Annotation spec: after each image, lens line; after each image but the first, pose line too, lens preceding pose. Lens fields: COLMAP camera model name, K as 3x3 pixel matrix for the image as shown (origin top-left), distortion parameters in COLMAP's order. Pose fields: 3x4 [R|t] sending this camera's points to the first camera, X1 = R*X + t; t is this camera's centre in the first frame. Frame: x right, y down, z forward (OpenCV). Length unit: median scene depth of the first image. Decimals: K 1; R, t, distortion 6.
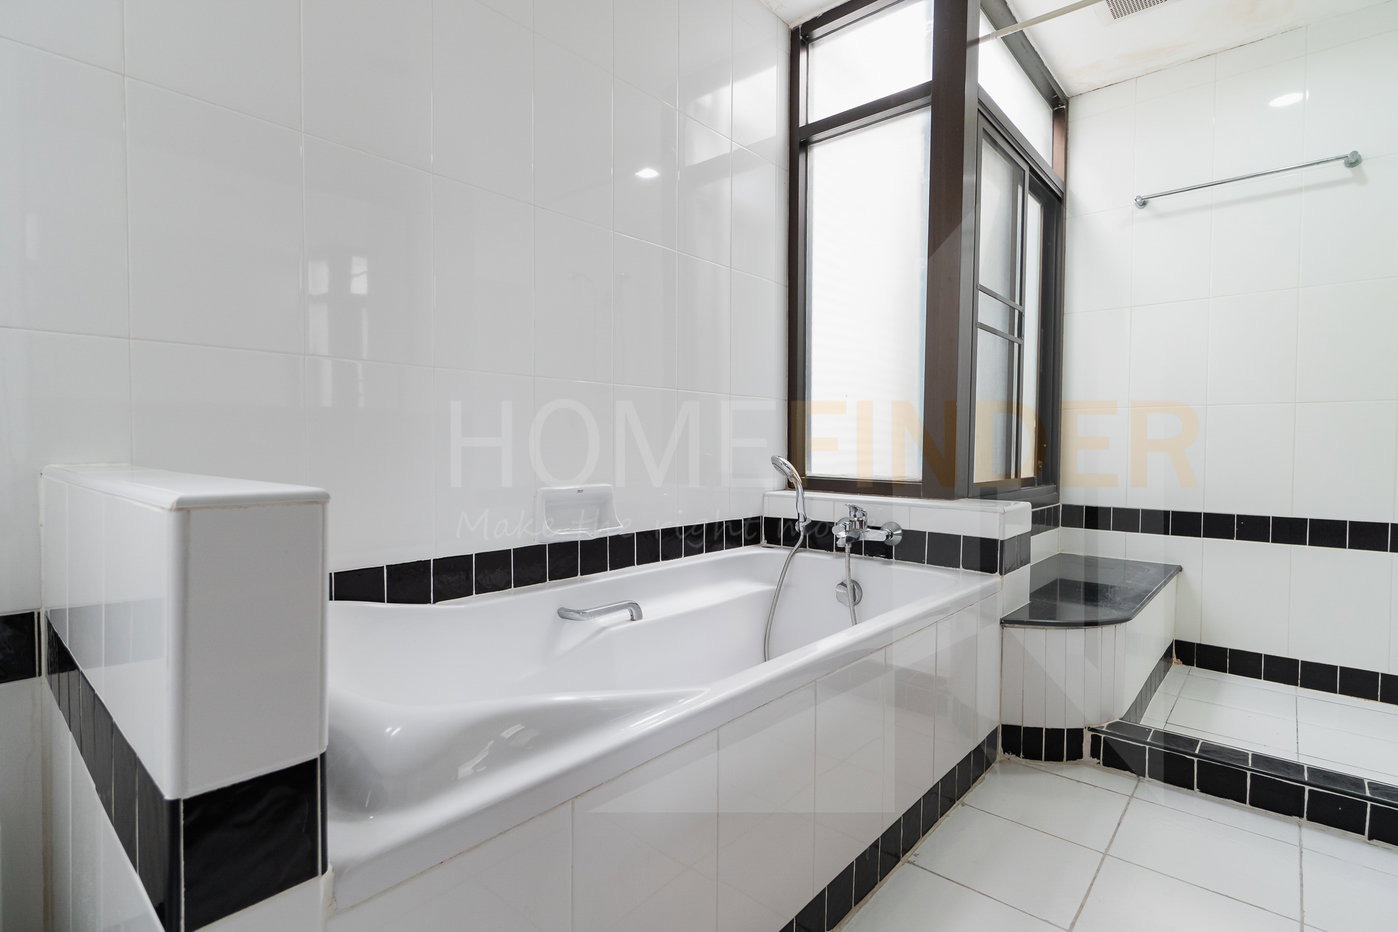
lens RADIAL K [[674.7, 0, 699.0], [0, 674.7, 466.0], [0, 0, 1]] dist [0.001617, -0.001065]
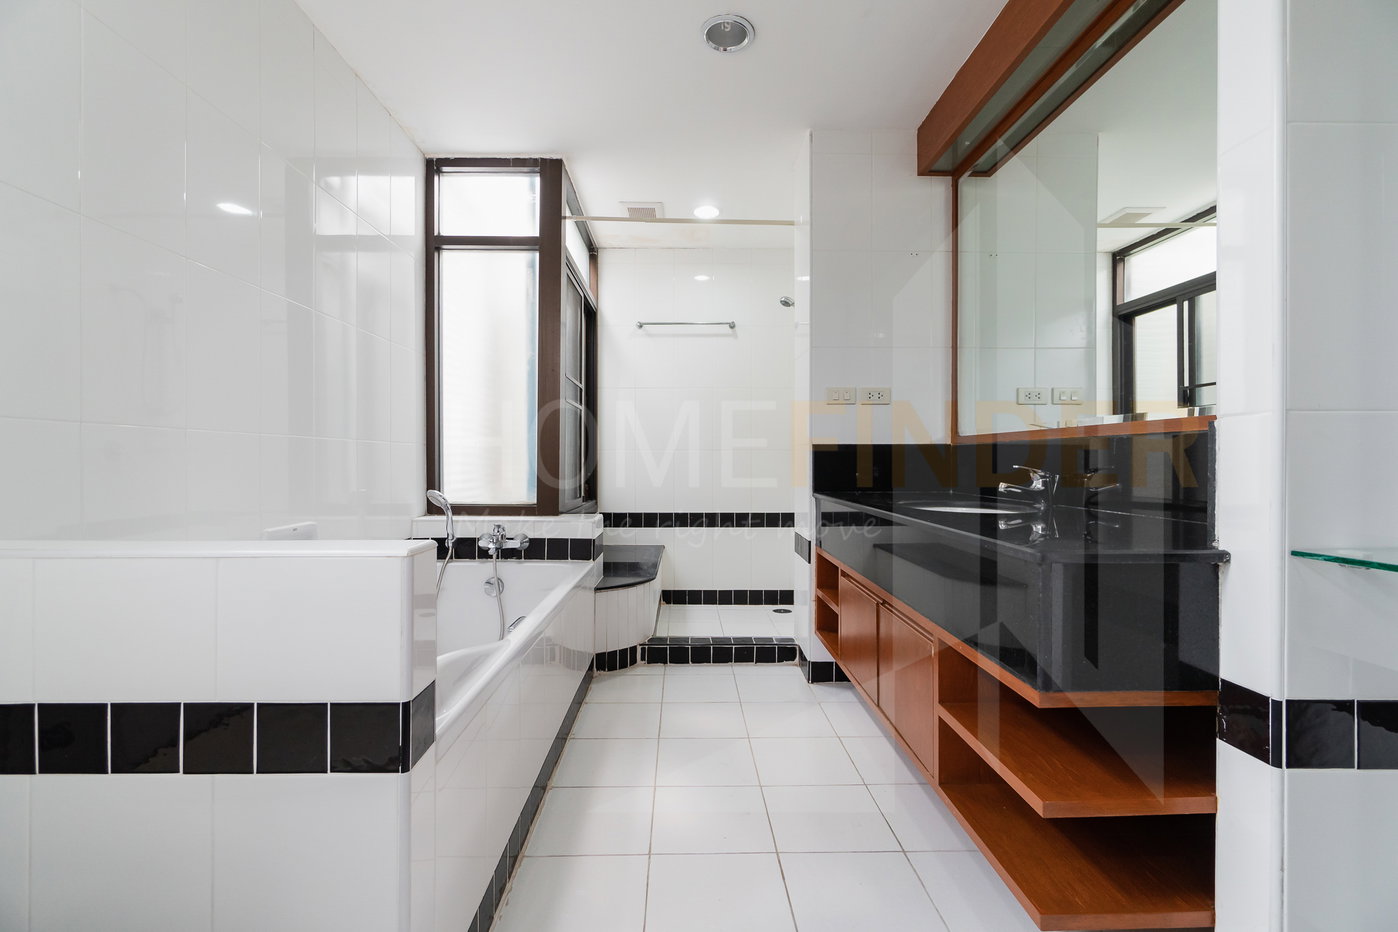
lens RADIAL K [[606.8, 0, 699.0], [0, 606.8, 466.0], [0, 0, 1]] dist [0.000027, -0.000030]
pose [[0.731942, -0.009670, 0.681298, -0.309000], [0.024873, 0.999612, -0.012534, -0.035008], [-0.680913, 0.026120, 0.731899, -0.208929]]
